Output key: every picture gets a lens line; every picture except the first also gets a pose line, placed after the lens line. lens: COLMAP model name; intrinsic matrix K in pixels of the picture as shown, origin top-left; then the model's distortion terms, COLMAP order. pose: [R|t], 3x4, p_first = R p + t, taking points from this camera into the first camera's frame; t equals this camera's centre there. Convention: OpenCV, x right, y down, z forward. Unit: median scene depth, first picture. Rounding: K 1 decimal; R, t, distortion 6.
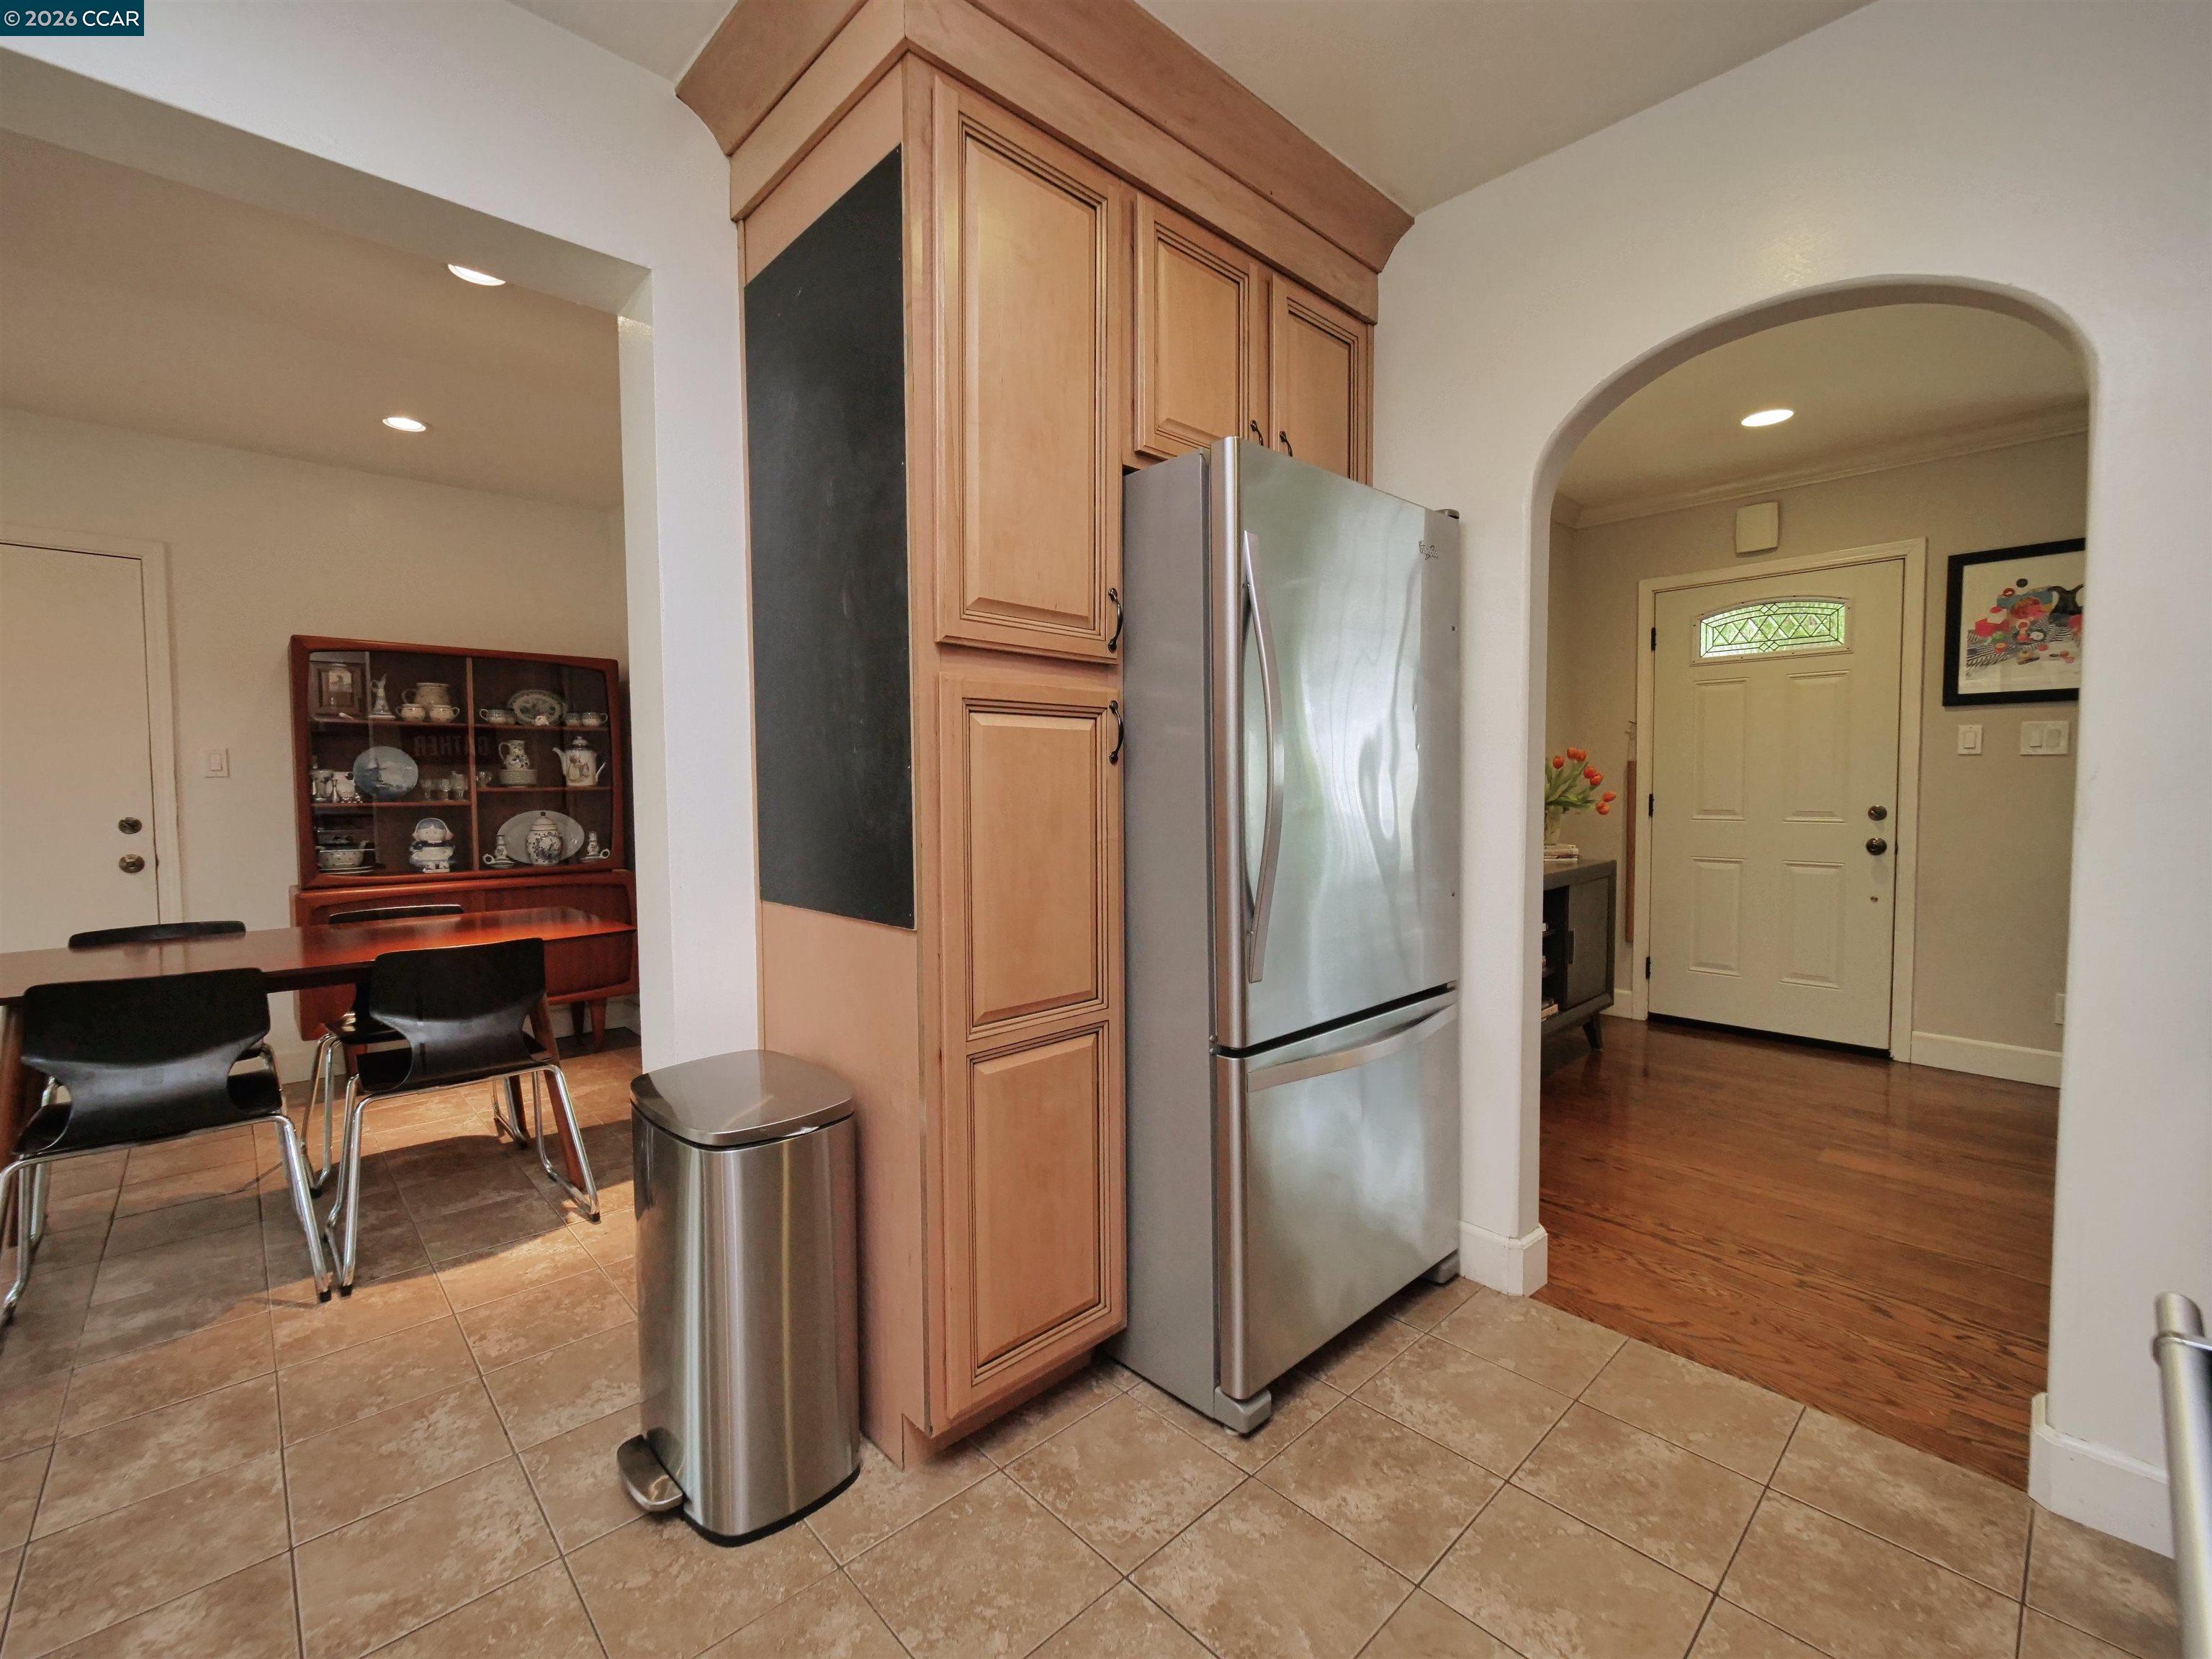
lens RADIAL K [[944.7, 0, 1084.8], [0, 944.7, 827.5], [0, 0, 1]] dist [-0.006374, -0.000170]
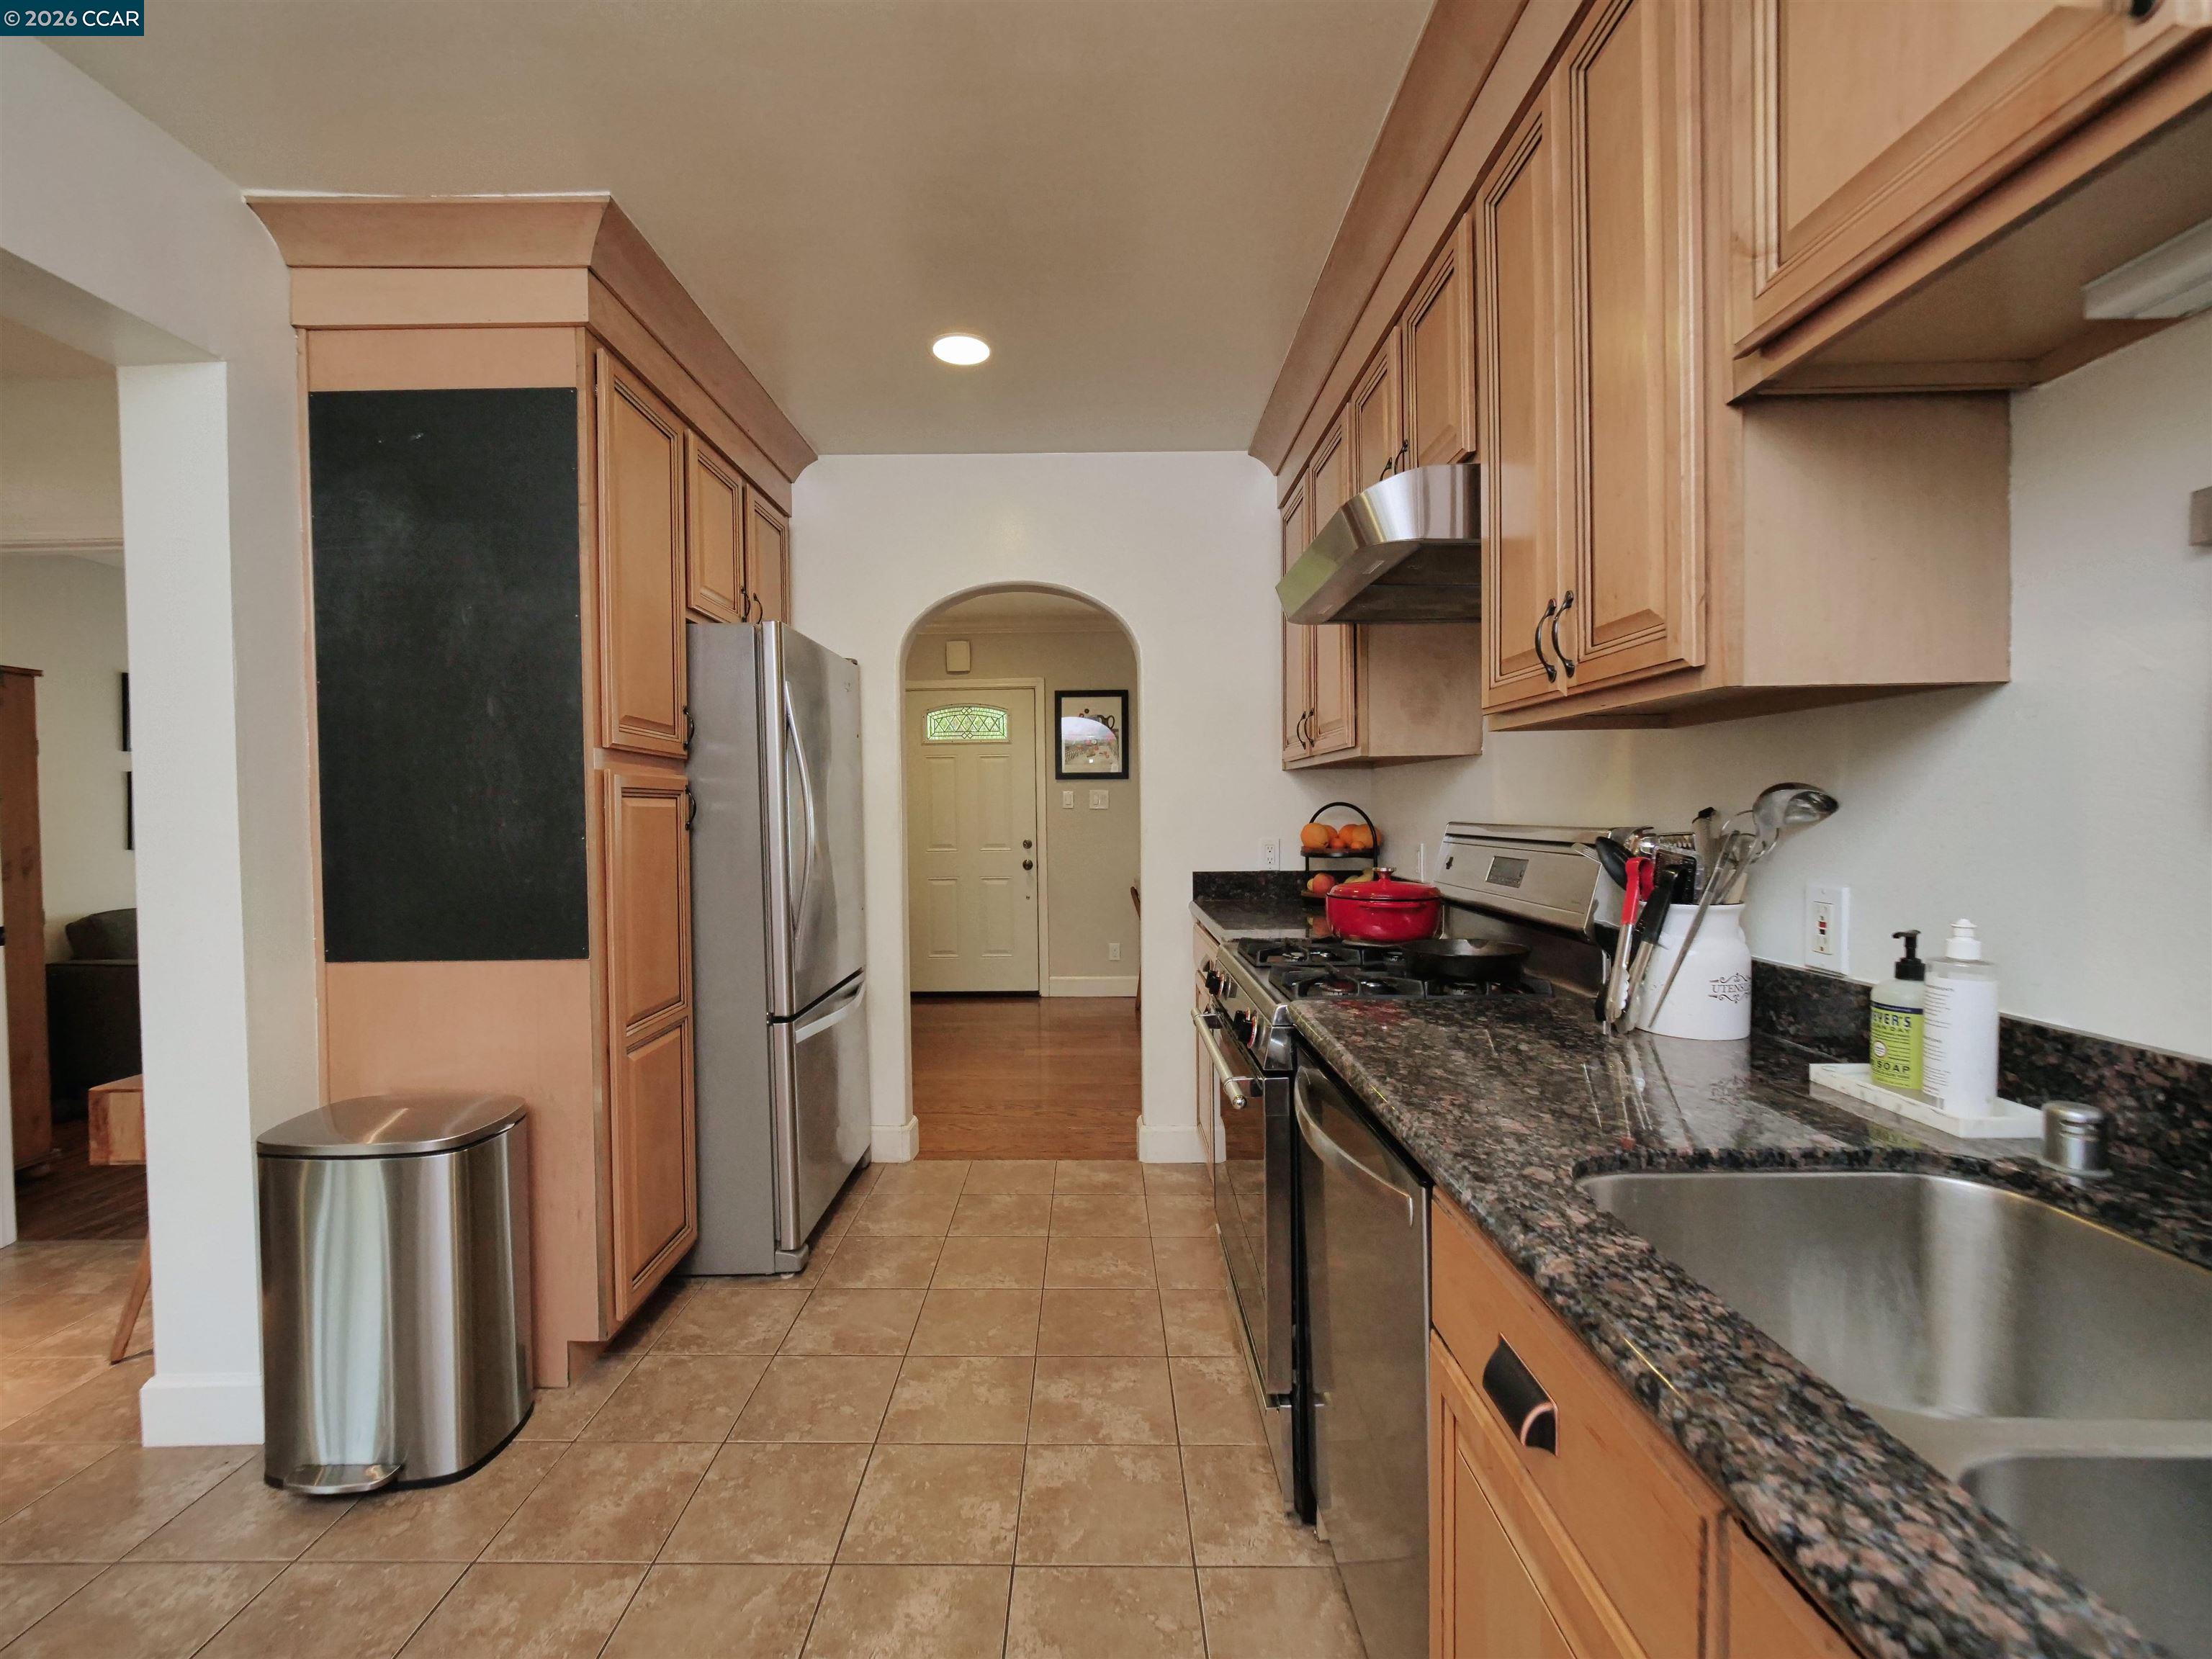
lens RADIAL K [[938.5, 0, 1088.1], [0, 938.5, 830.3], [0, 0, 1]] dist [-0.000883, -0.000110]
pose [[0.681419, -0.017561, 0.731683, -0.278104], [0.042792, 0.998958, -0.015877, -0.009624], [-0.730641, 0.042129, 0.681460, -0.181785]]
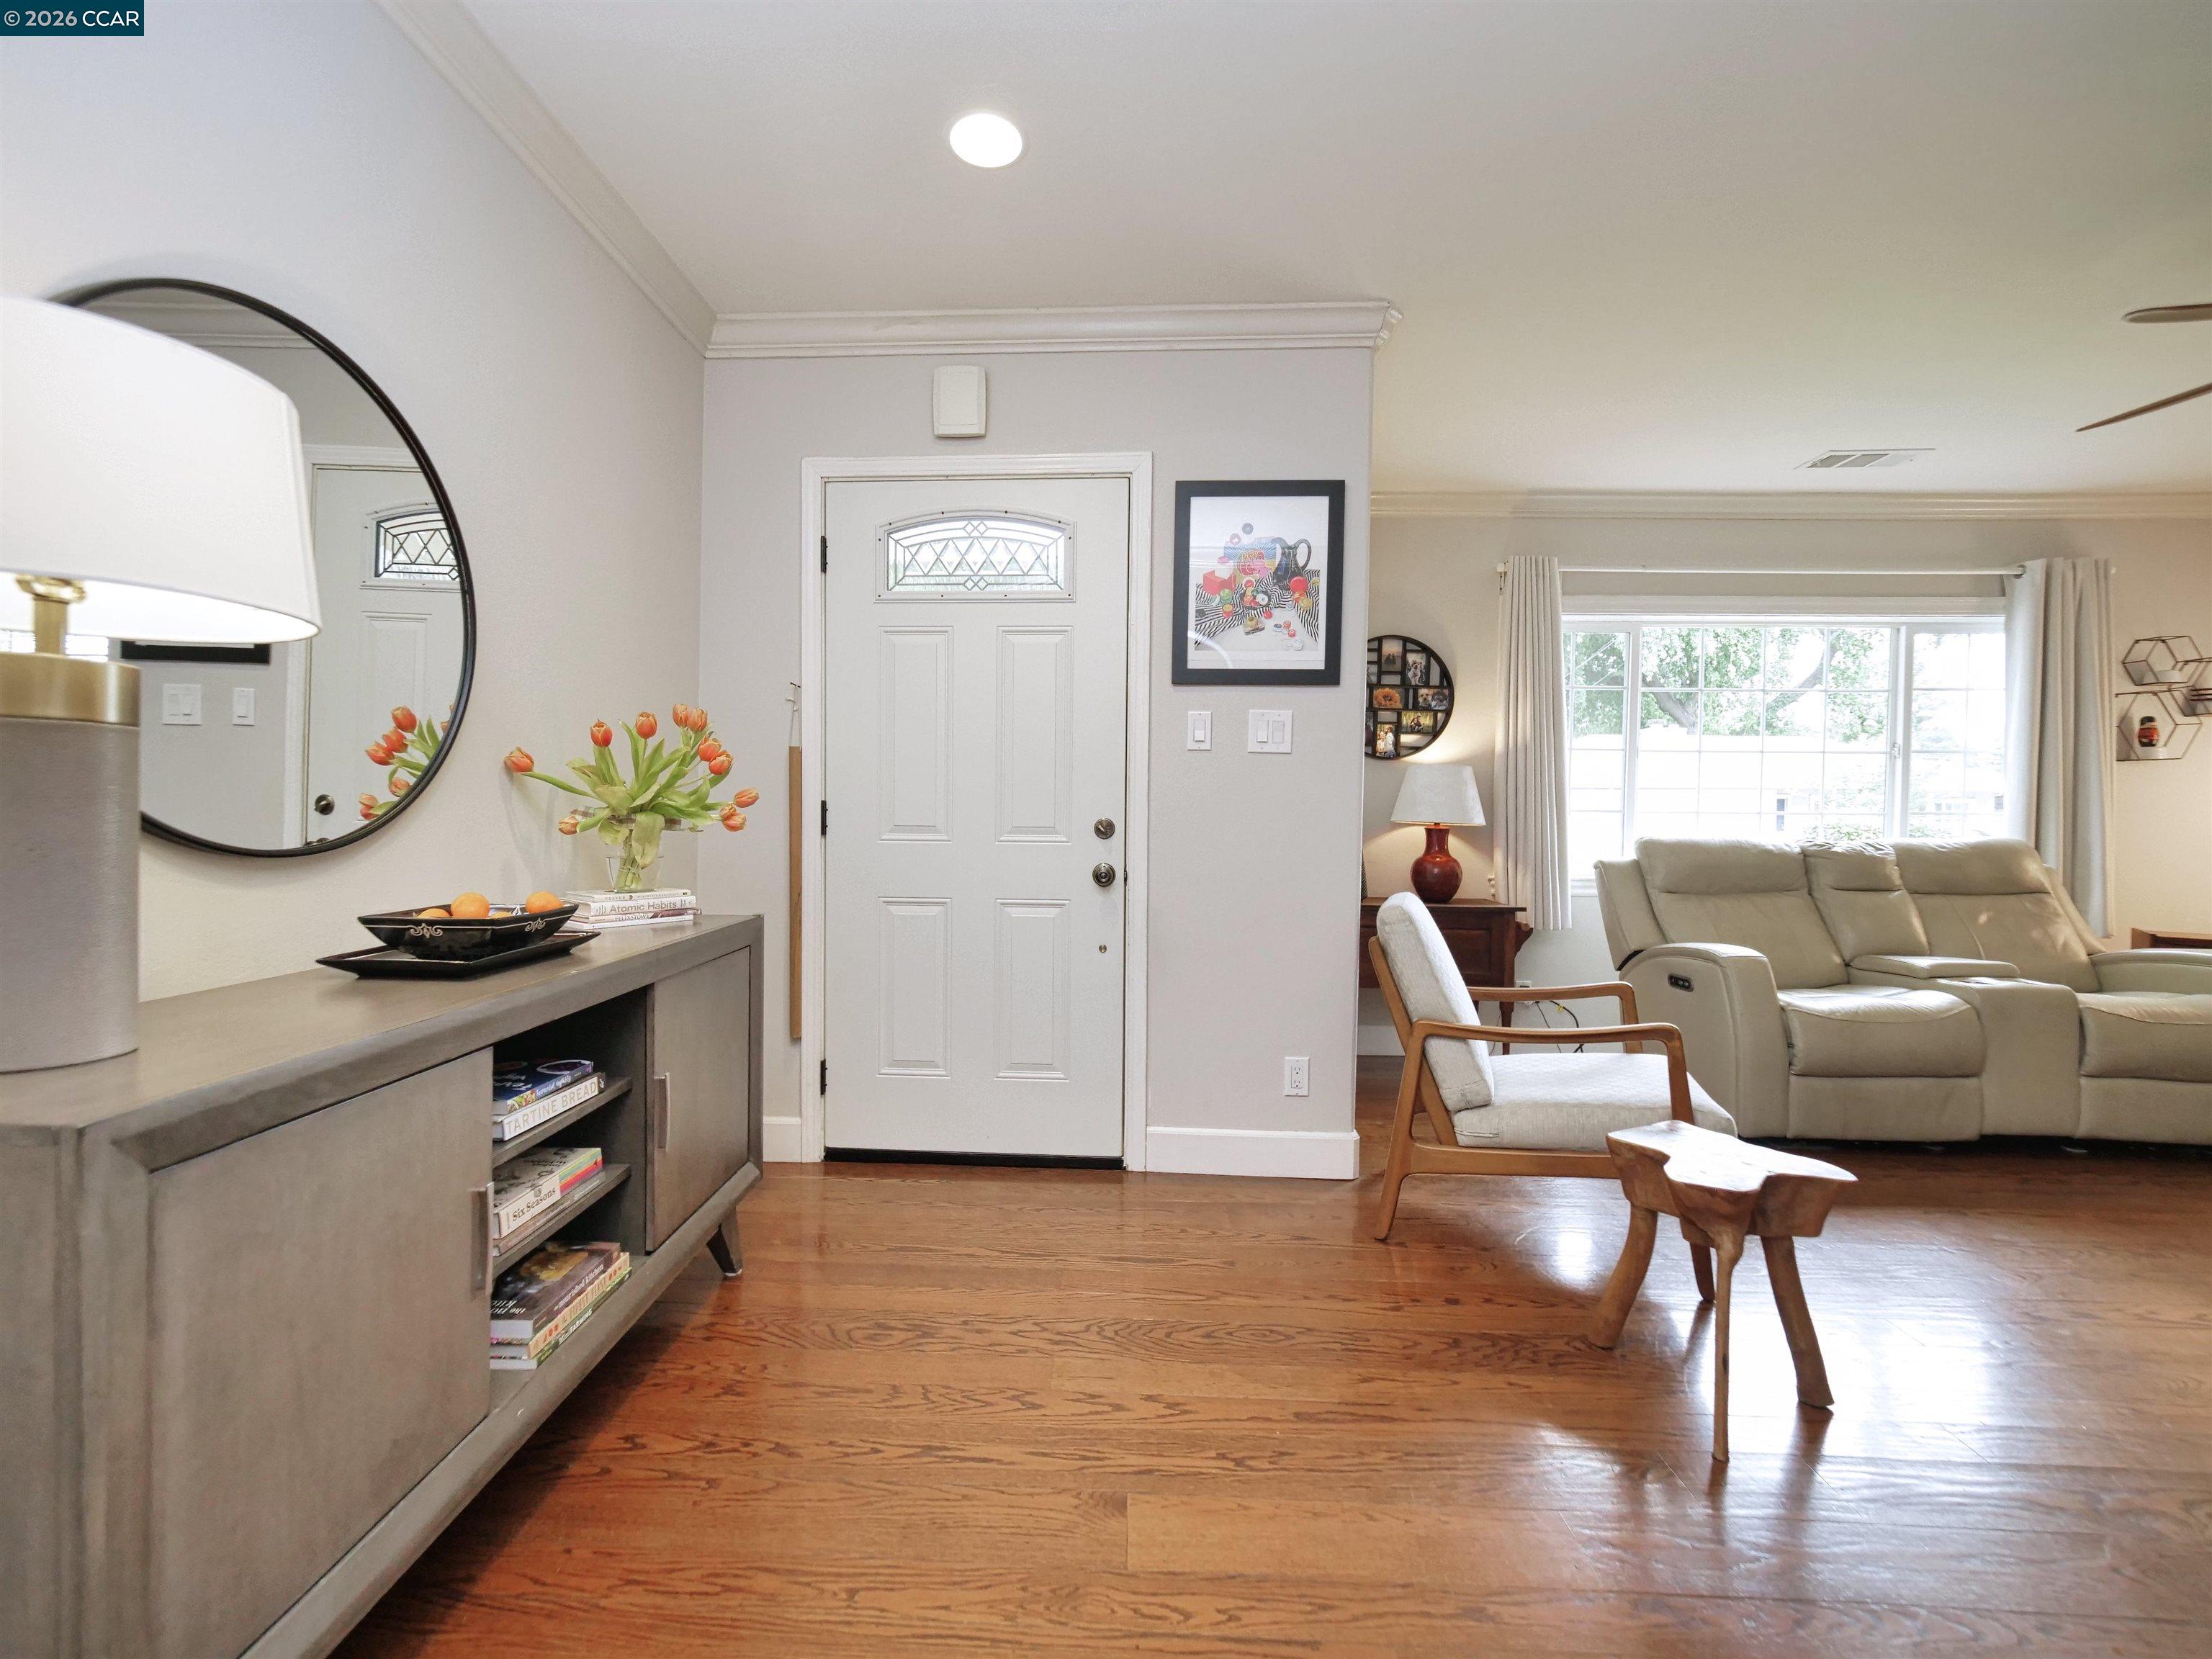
lens RADIAL K [[942.0, 0, 1080.9], [0, 942.0, 828.5], [0, 0, 1]] dist [-0.001455, -0.000332]
pose [[0.706917, 0.002269, 0.707293, 0.345710], [0.018450, 0.999595, -0.021646, -0.000173], [-0.707056, 0.028351, 0.706589, 0.541828]]
